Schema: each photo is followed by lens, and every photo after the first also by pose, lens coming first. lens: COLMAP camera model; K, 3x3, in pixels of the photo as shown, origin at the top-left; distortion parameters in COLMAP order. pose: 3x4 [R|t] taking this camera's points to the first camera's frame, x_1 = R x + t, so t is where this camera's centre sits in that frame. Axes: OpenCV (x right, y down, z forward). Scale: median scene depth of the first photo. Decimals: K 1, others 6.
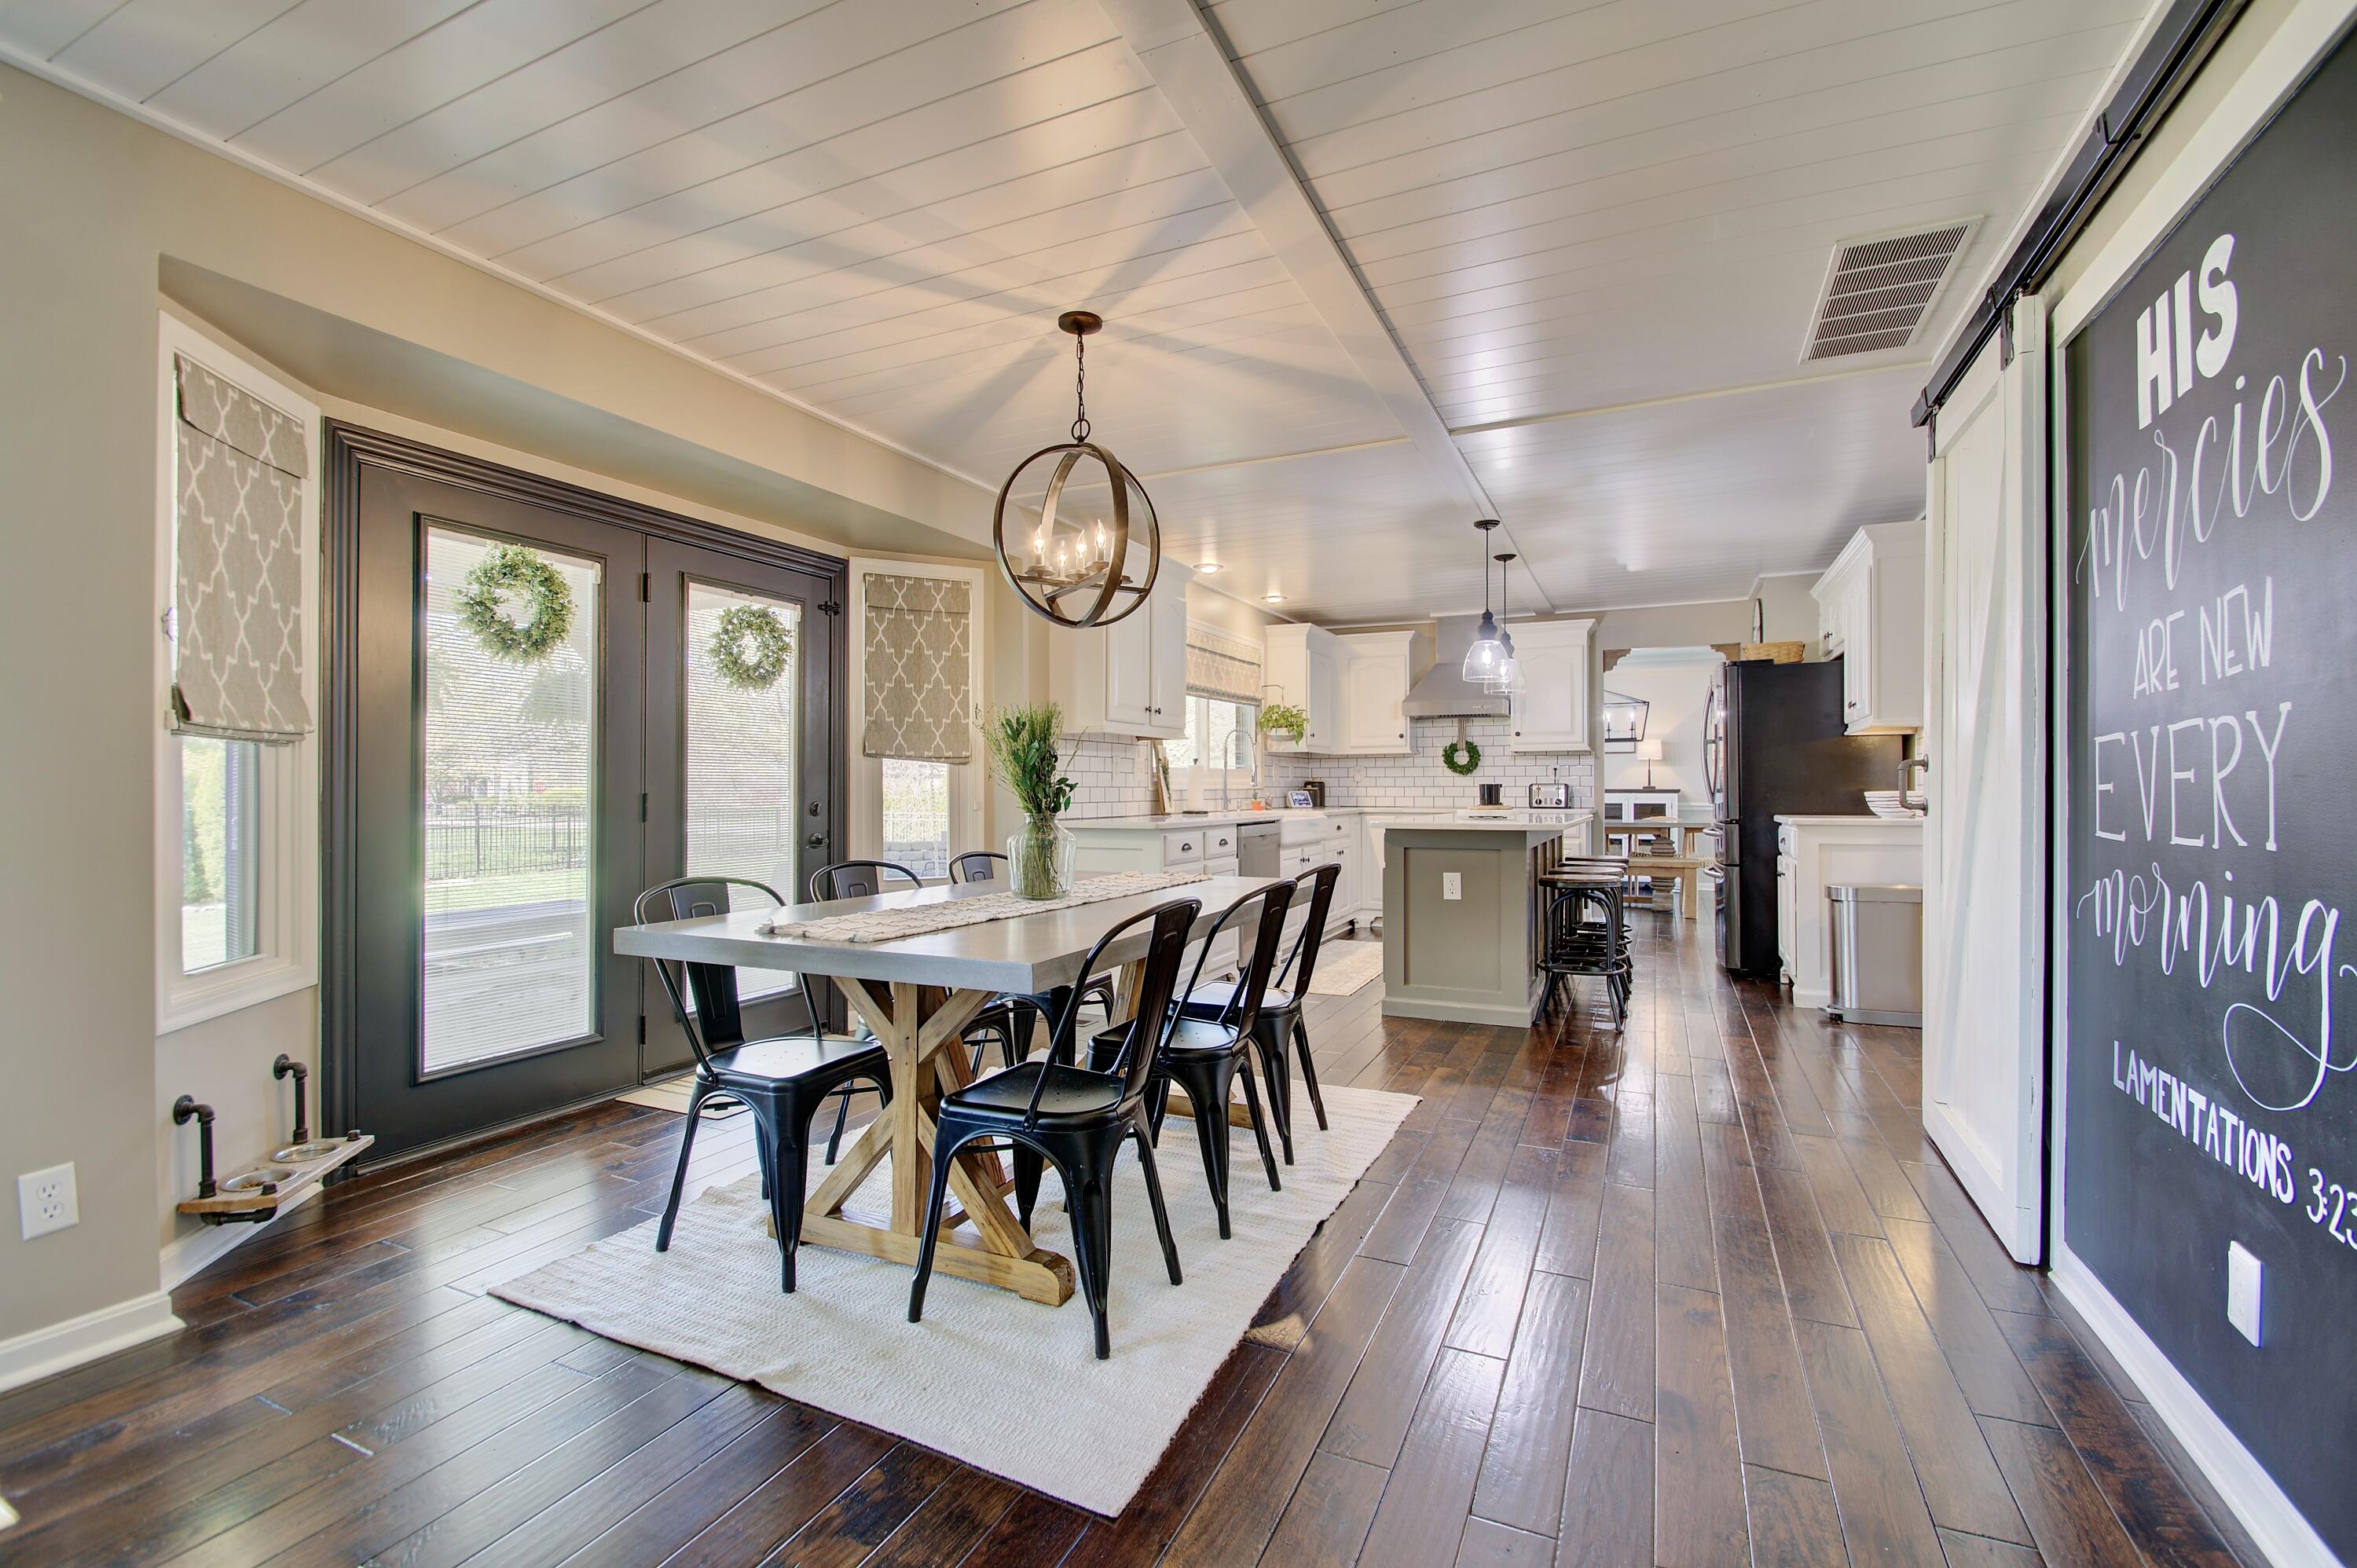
lens RADIAL K [[1027.0, 0, 1165.7], [0, 1027.0, 788.6], [0, 0, 1]] dist [-0.010180, -0.004665]
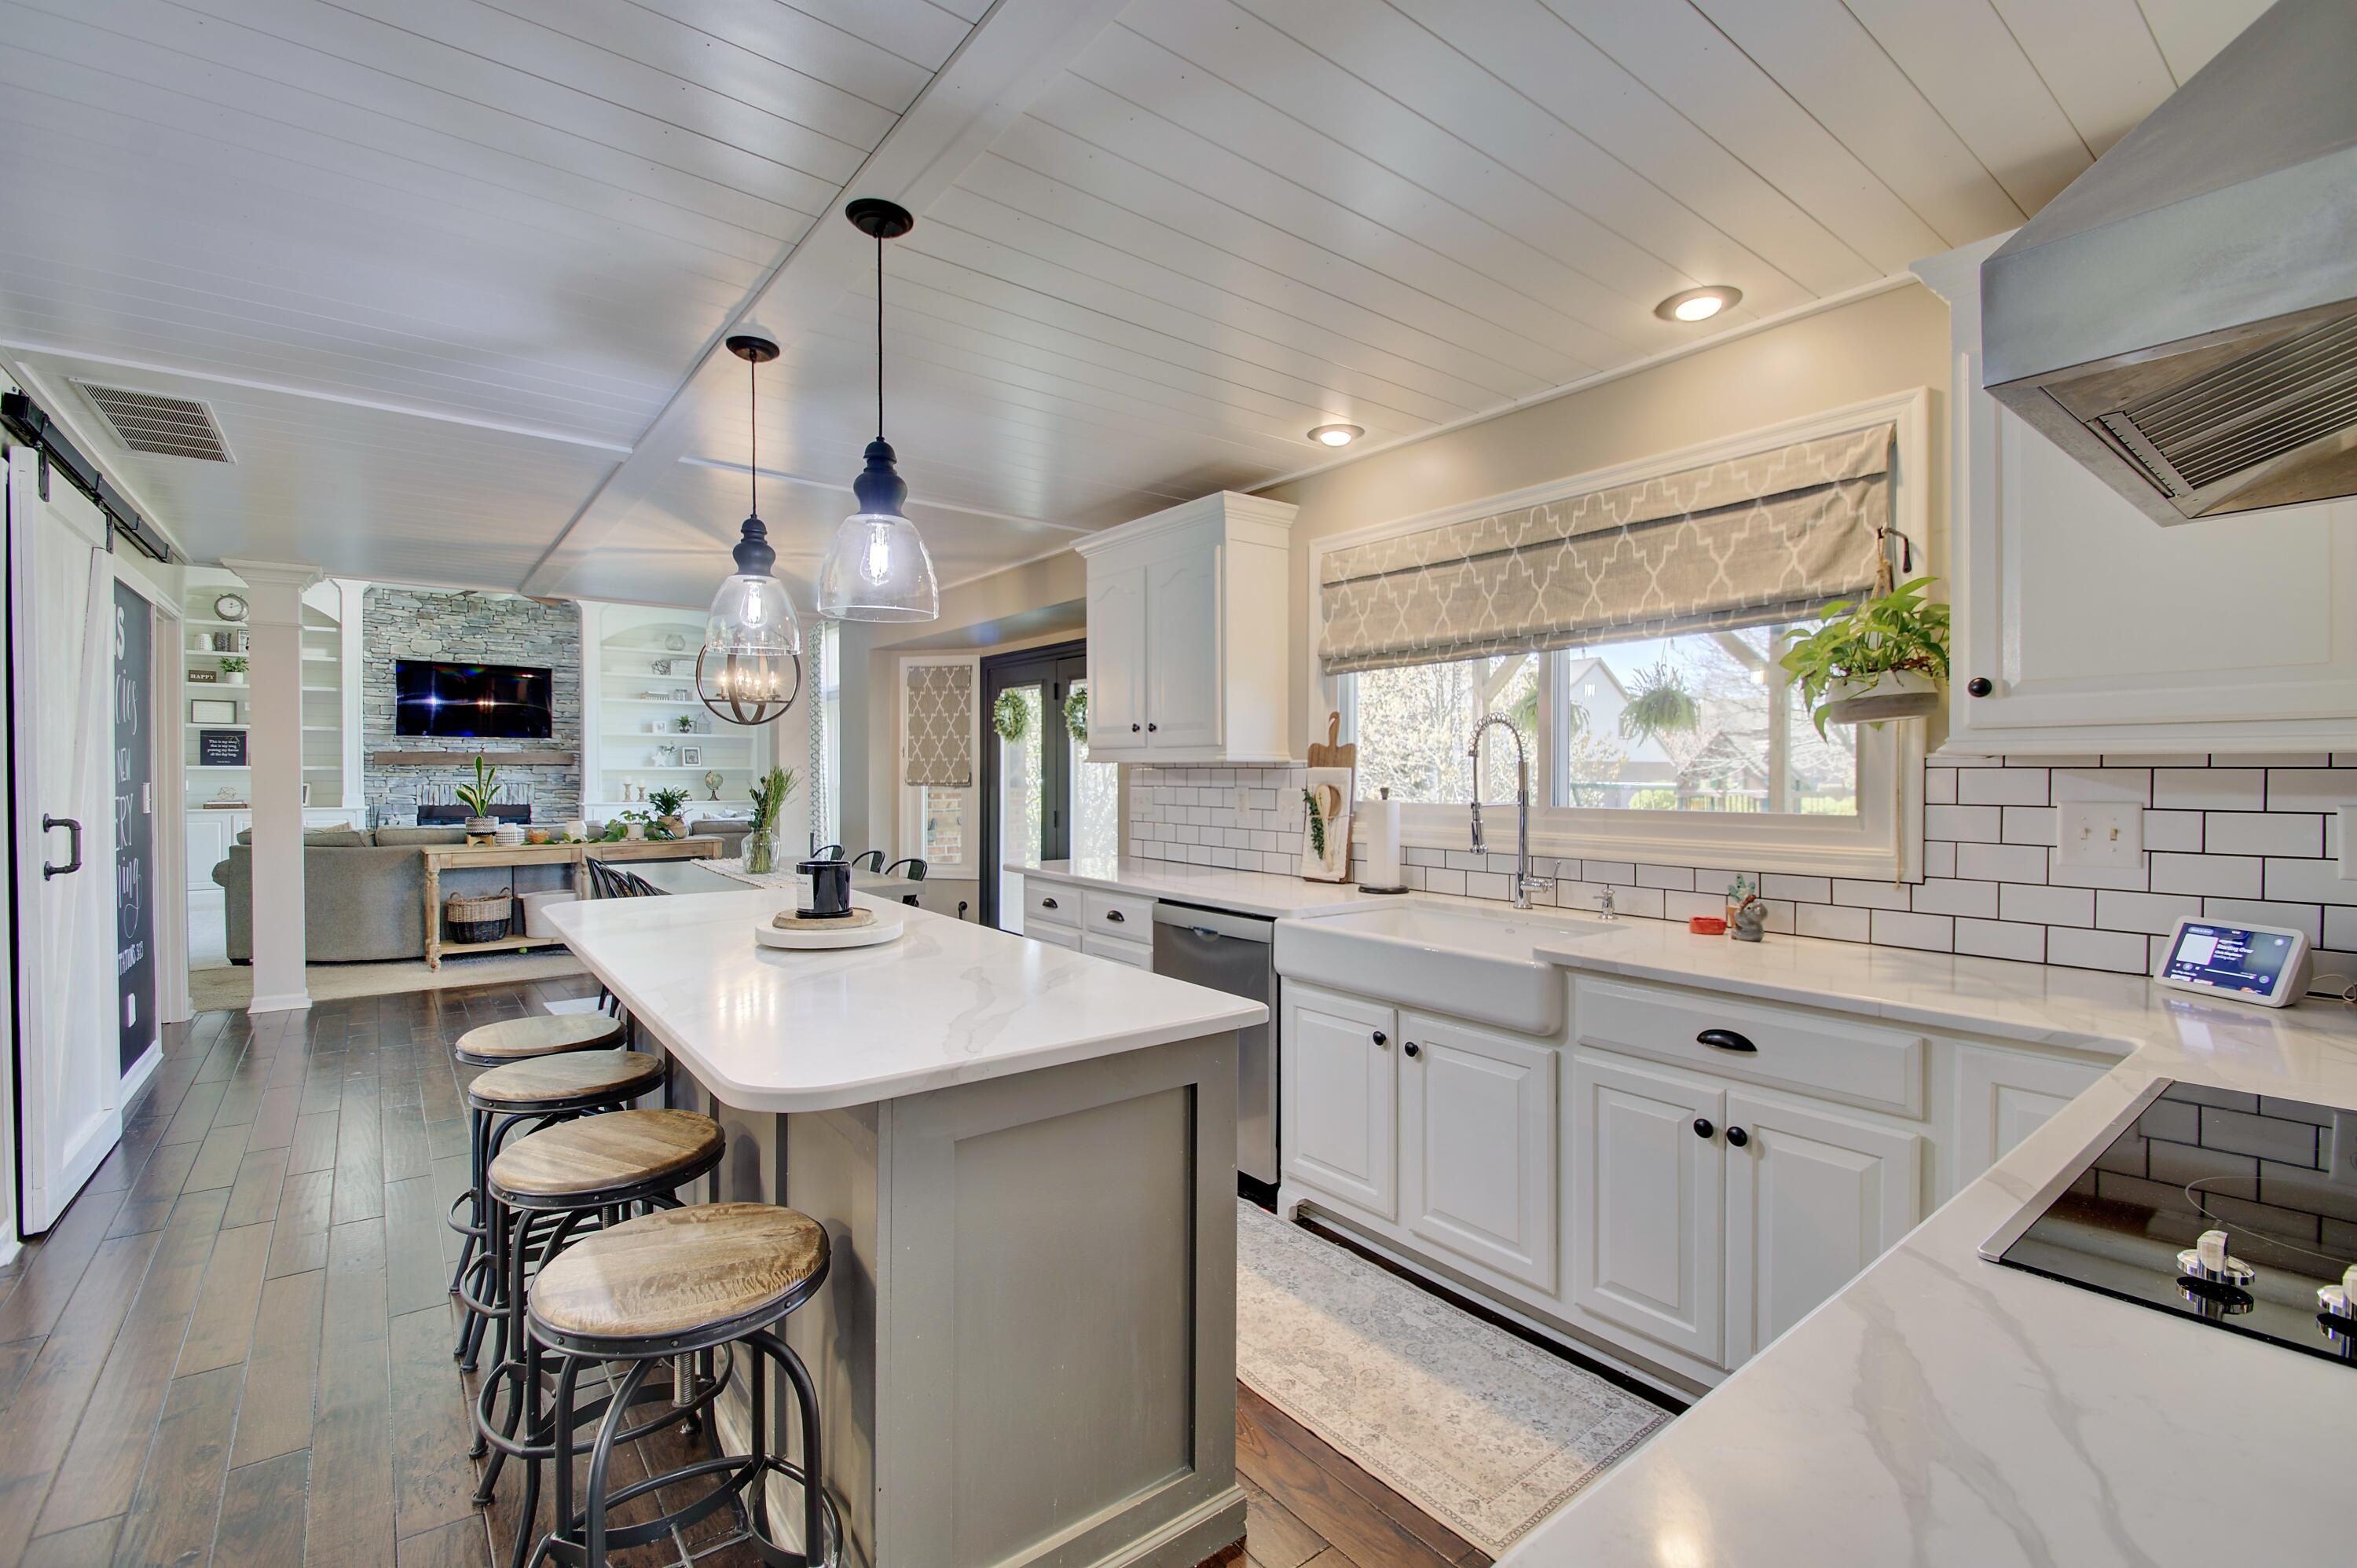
lens RADIAL K [[1027.0, 0, 1205.0], [0, 1027.0, 784.4], [0, 0, 1]] dist [-0.010180, -0.004665]
pose [[-0.433599, 0.007622, -0.901074, 0.460842], [-0.006232, 0.999915, 0.011457, -0.030768], [0.901084, 0.010583, -0.433514, 0.968045]]
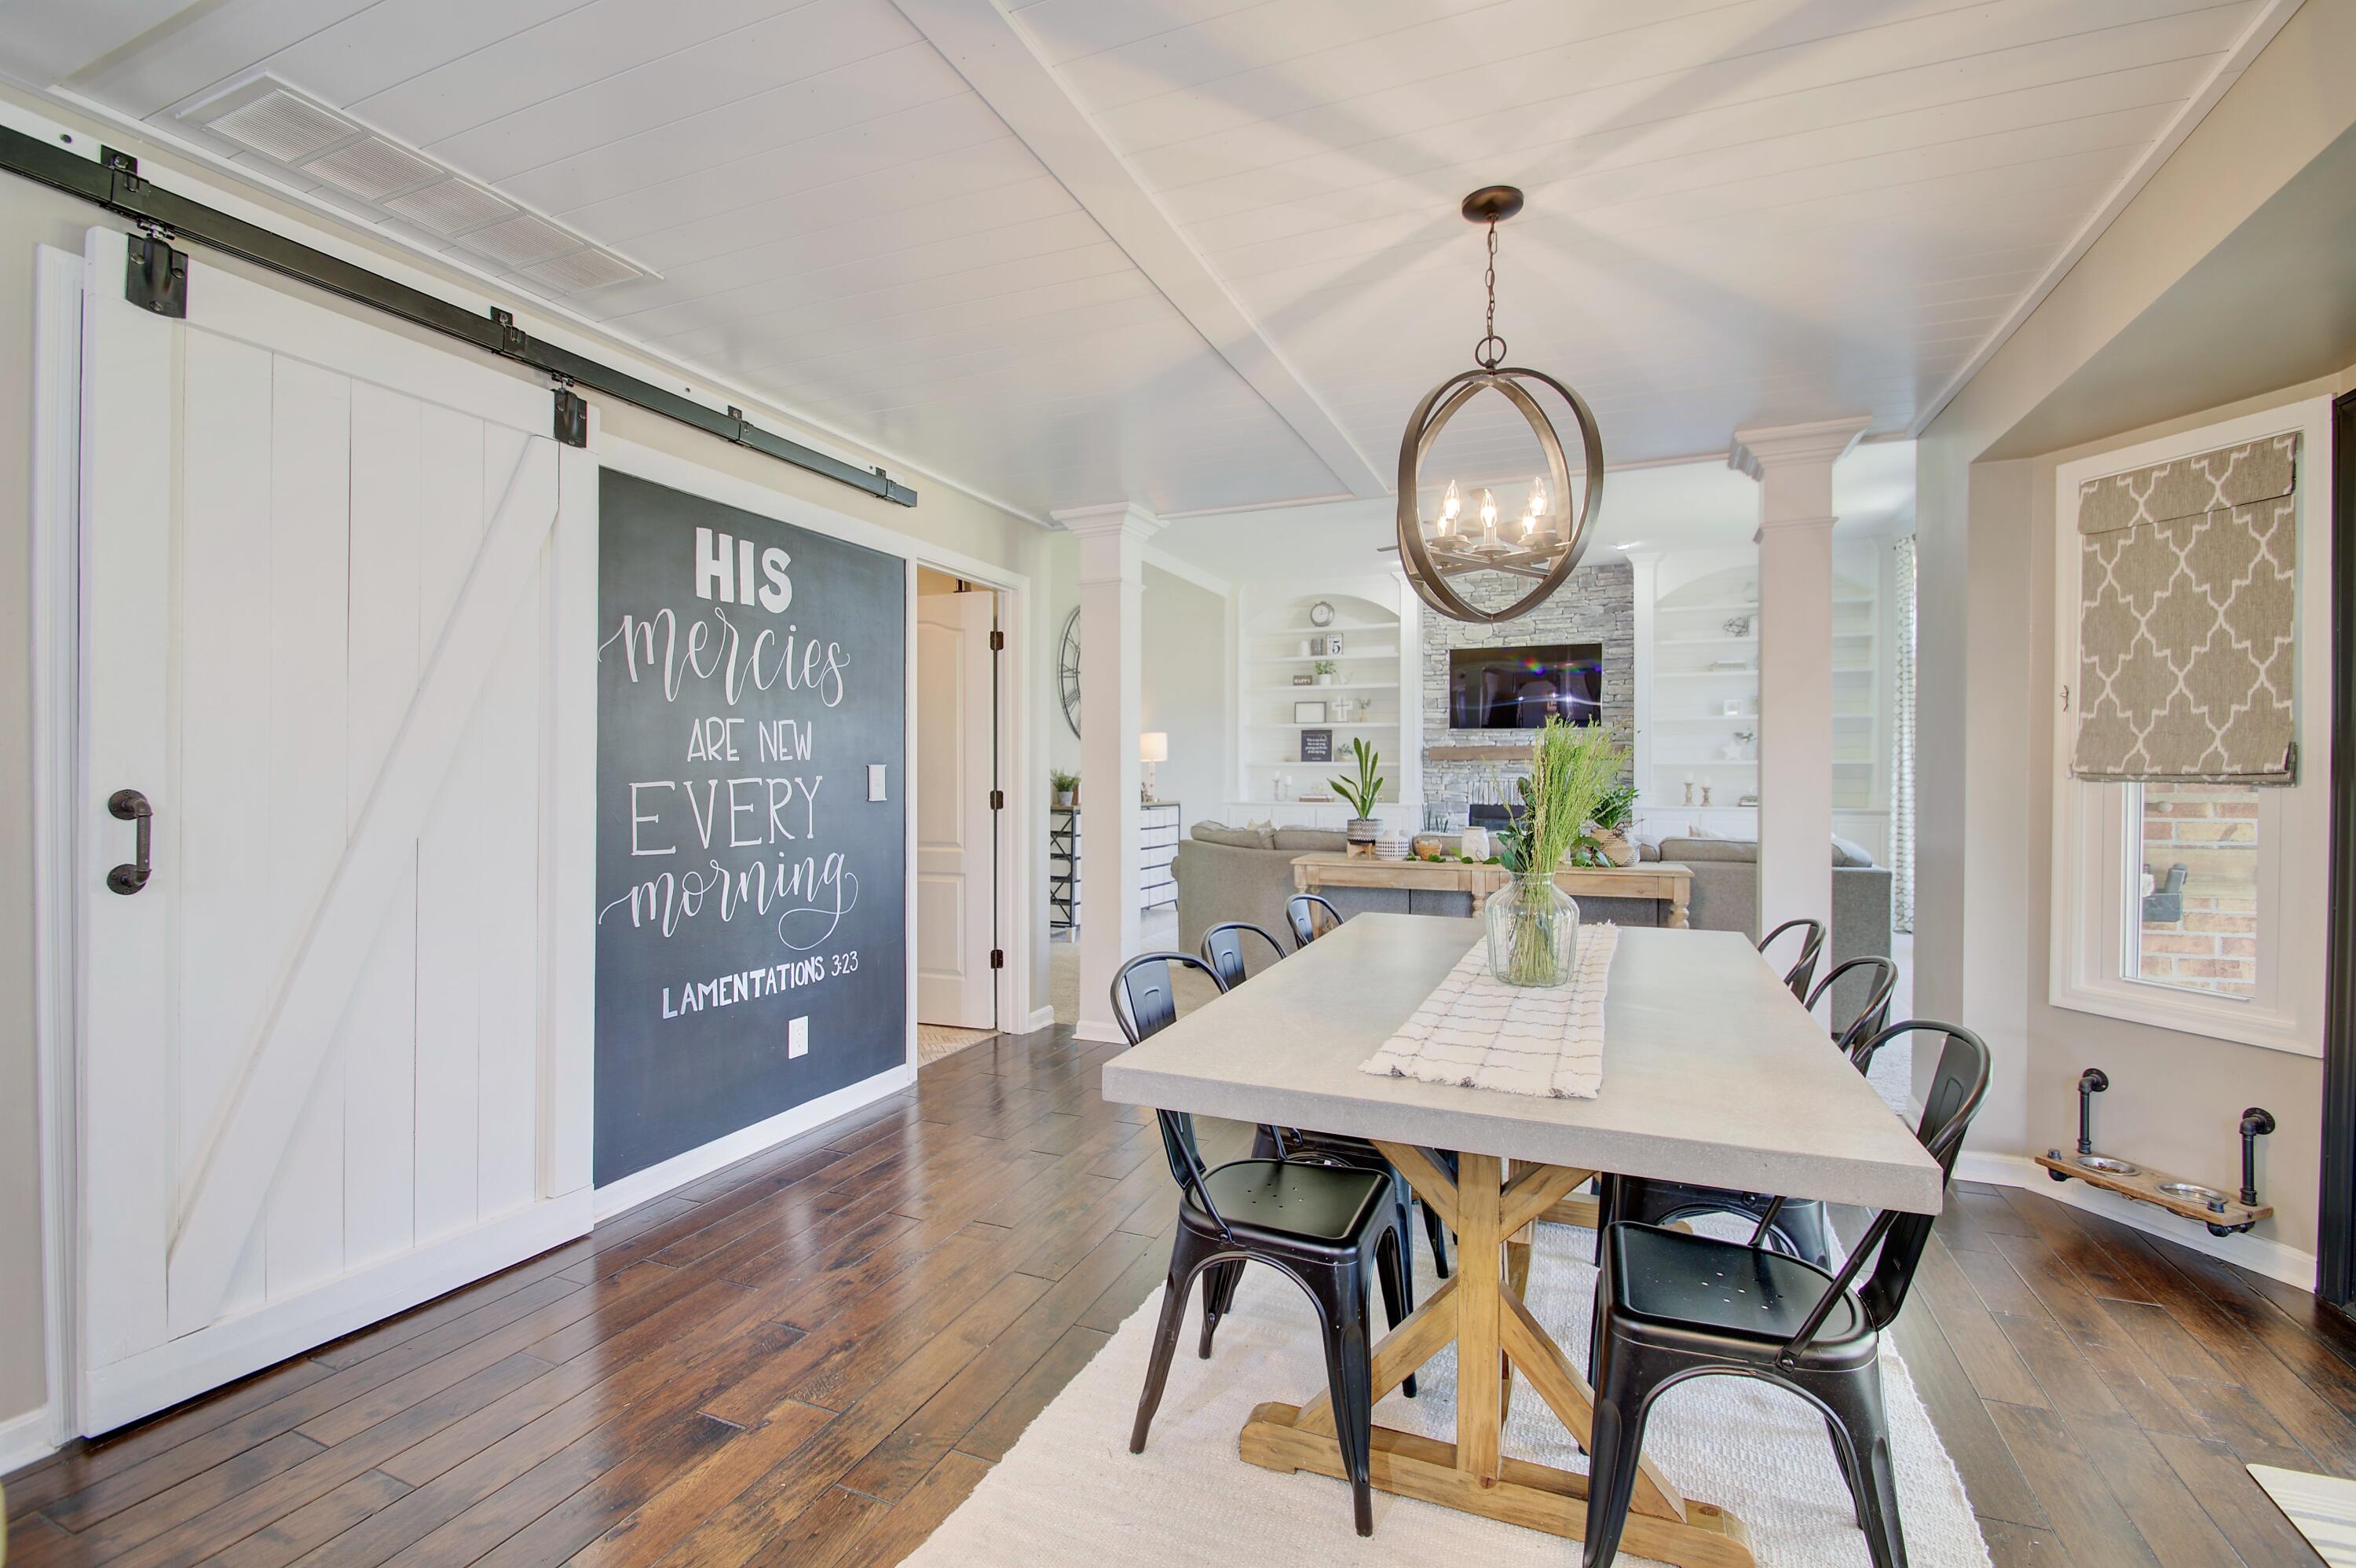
lens RADIAL K [[1026.5, 0, 1179.1], [0, 1026.5, 784.8], [0, 0, 1]] dist [-0.010180, -0.004665]
pose [[-0.999085, -0.003145, -0.042652, 0.064965], [-0.003753, 0.999892, 0.014175, -0.019442], [0.042603, 0.014322, -0.998989, 0.663908]]
